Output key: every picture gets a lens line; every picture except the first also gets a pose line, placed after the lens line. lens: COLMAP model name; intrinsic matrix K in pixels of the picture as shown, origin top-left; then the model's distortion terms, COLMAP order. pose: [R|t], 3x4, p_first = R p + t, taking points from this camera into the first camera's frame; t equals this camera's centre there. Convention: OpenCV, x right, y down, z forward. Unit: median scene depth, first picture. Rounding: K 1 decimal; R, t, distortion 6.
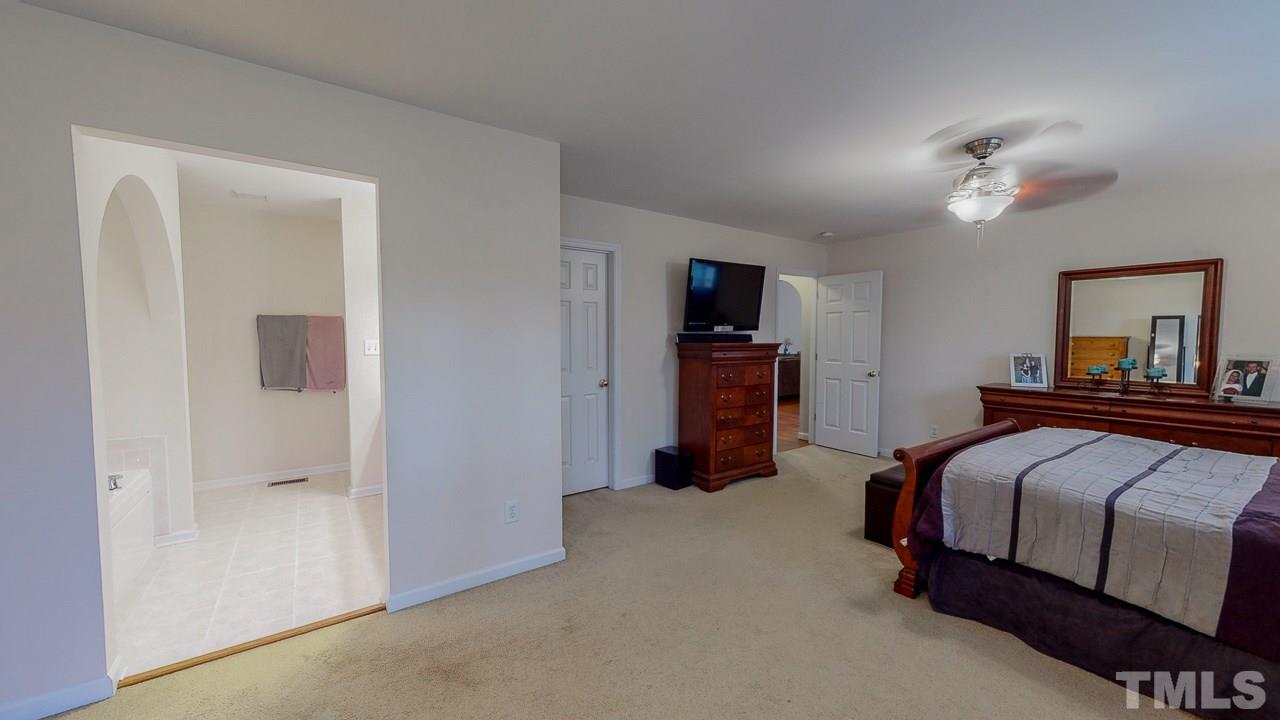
lens RADIAL K [[469.9, 0, 640.0], [0, 469.9, 360.0], [0, 0, 1]] dist [-0.000391, -0.000140]
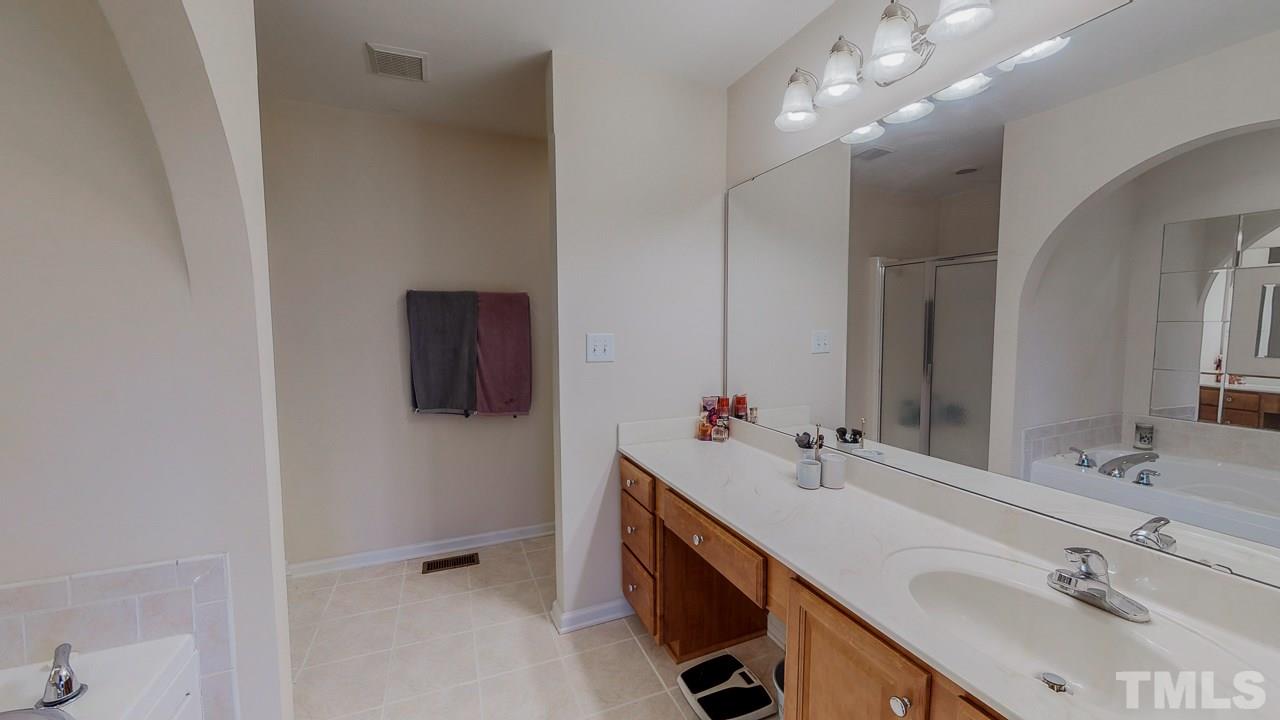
lens RADIAL K [[469.9, 0, 640.0], [0, 469.9, 360.0], [0, 0, 1]] dist [-0.000391, -0.000140]
pose [[0.976958, 0.016808, -0.212768, -0.383965], [-0.012763, 0.999711, 0.020369, -0.022258], [0.213049, -0.017184, 0.976890, 0.461694]]
